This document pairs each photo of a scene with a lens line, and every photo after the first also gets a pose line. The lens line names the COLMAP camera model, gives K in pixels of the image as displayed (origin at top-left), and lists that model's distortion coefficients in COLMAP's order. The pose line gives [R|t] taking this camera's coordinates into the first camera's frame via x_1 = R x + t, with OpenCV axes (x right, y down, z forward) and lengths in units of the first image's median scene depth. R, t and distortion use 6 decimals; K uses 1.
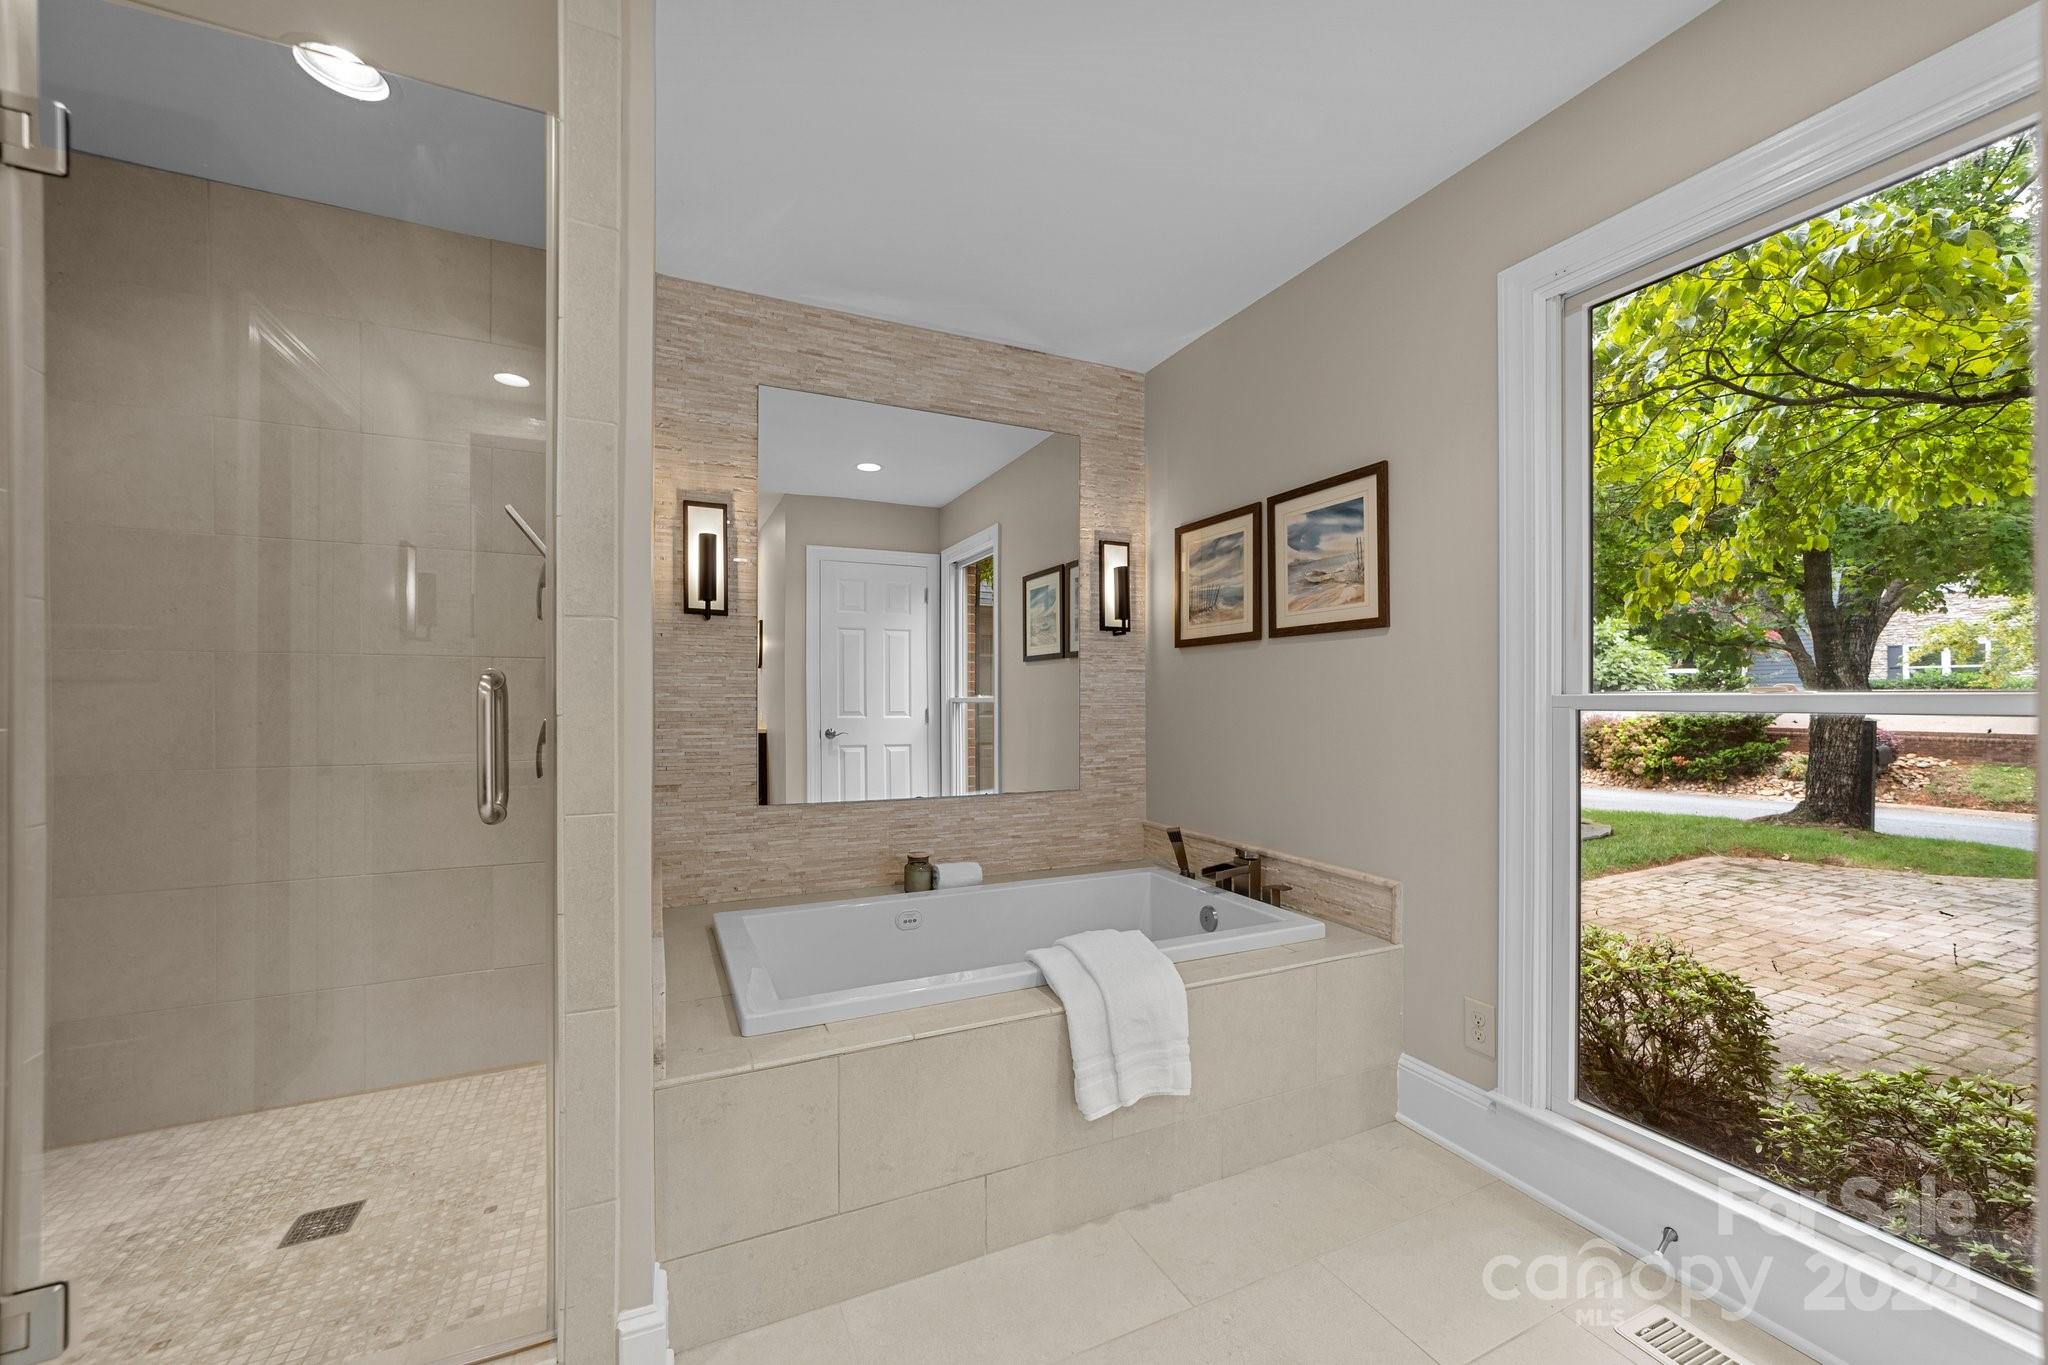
lens RADIAL K [[791.6, 0, 1020.8], [0, 791.6, 699.8], [0, 0, 1]] dist [-0.013204, 0.006013]
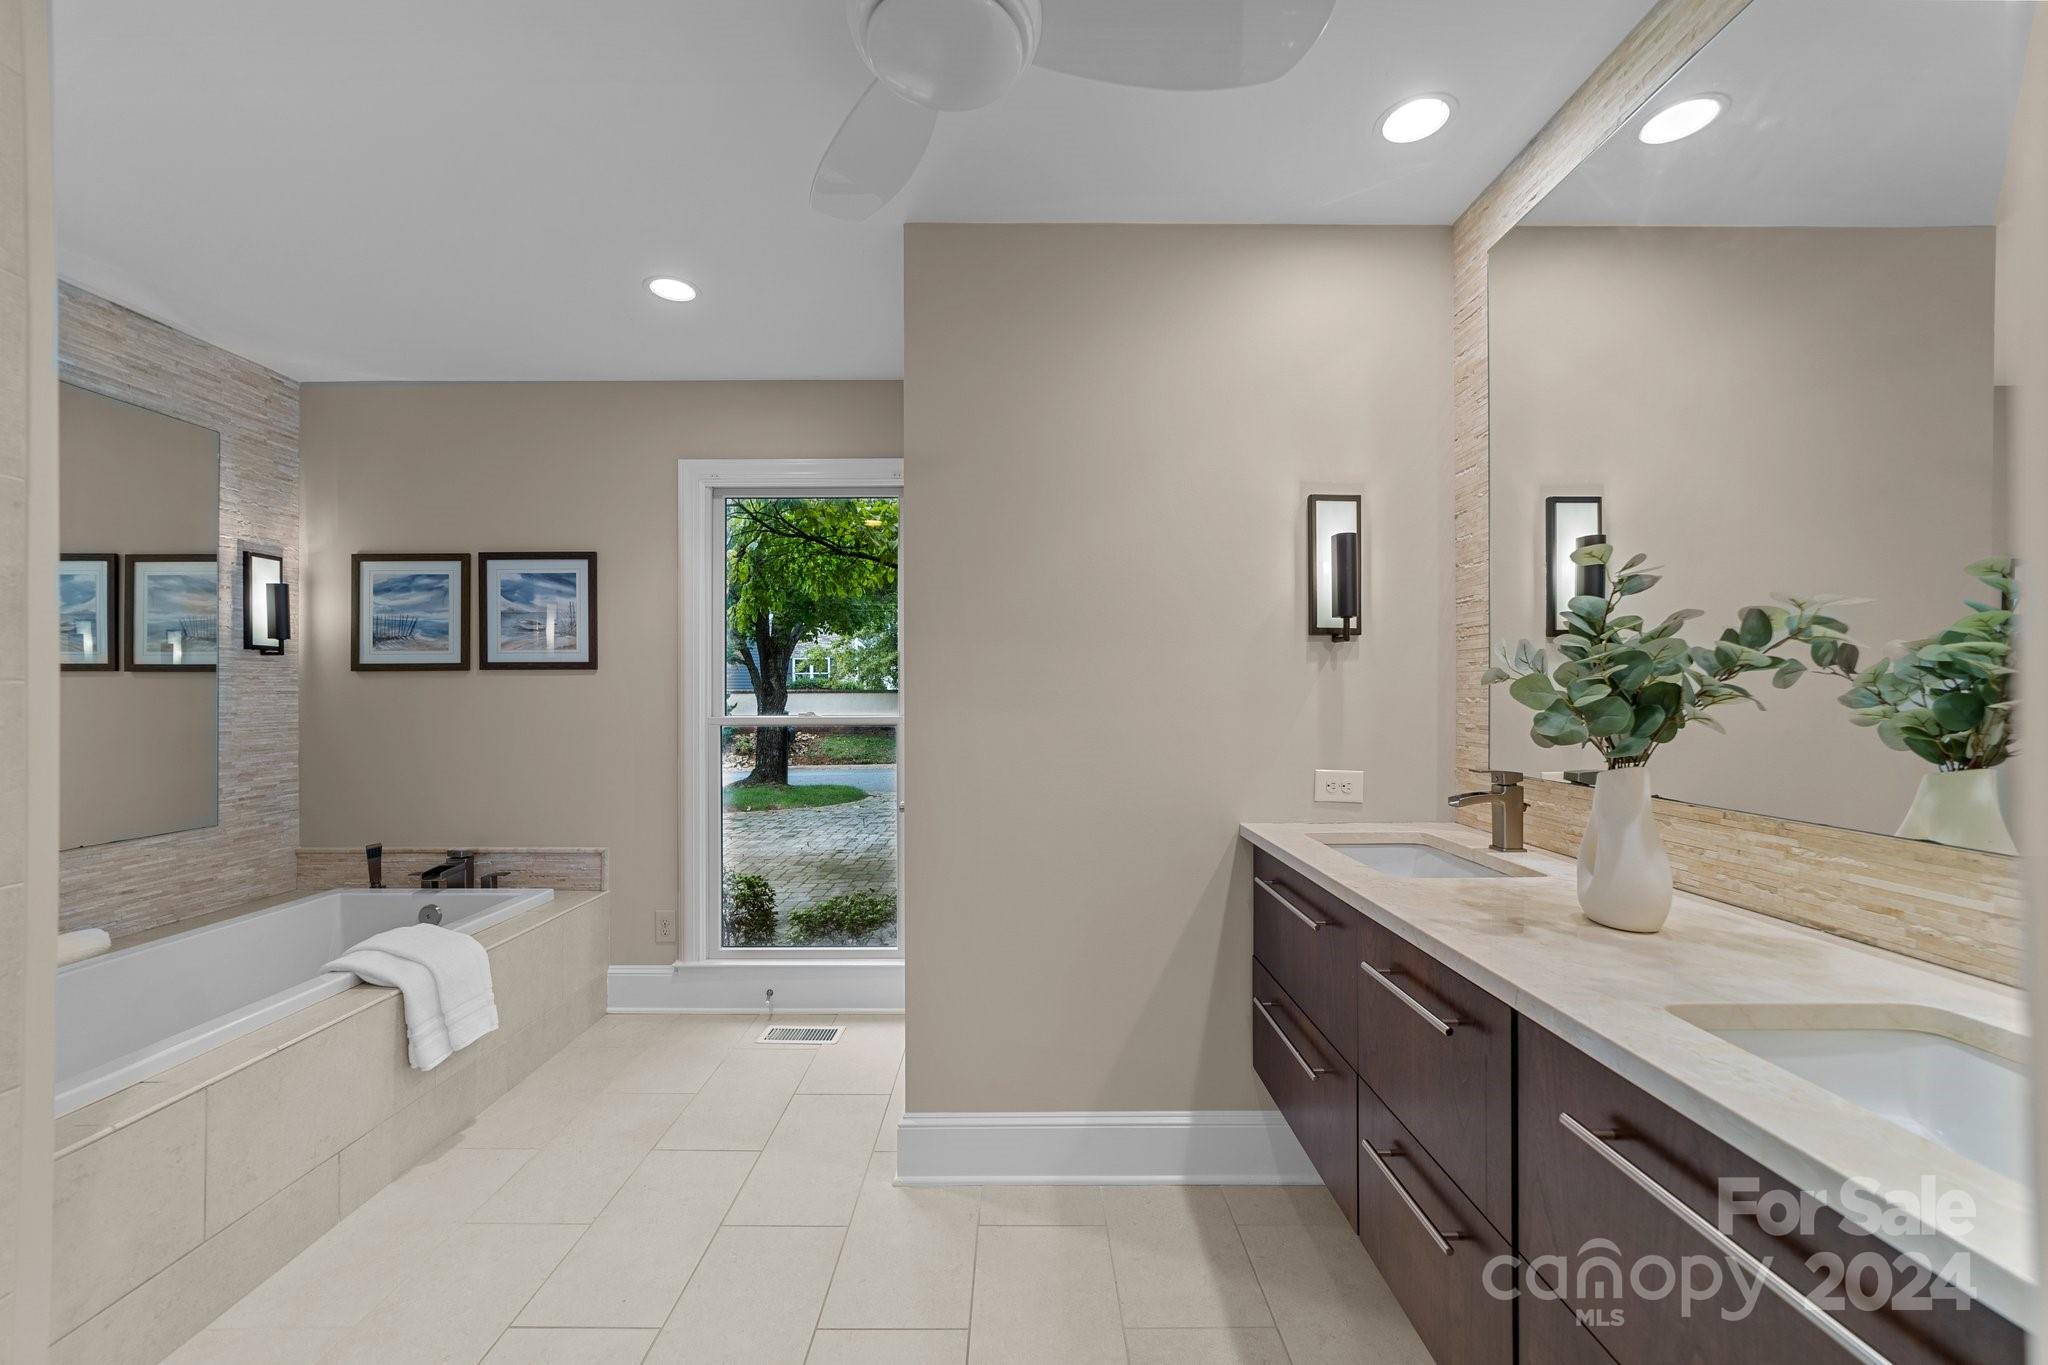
lens RADIAL K [[791.6, 0, 1023.1], [0, 791.6, 688.7], [0, 0, 1]] dist [-0.013204, 0.006013]
pose [[0.423937, 0.001600, 0.905690, -0.363566], [0.004799, 0.999980, -0.004013, -0.035355], [-0.905679, 0.006047, 0.423921, -0.216968]]
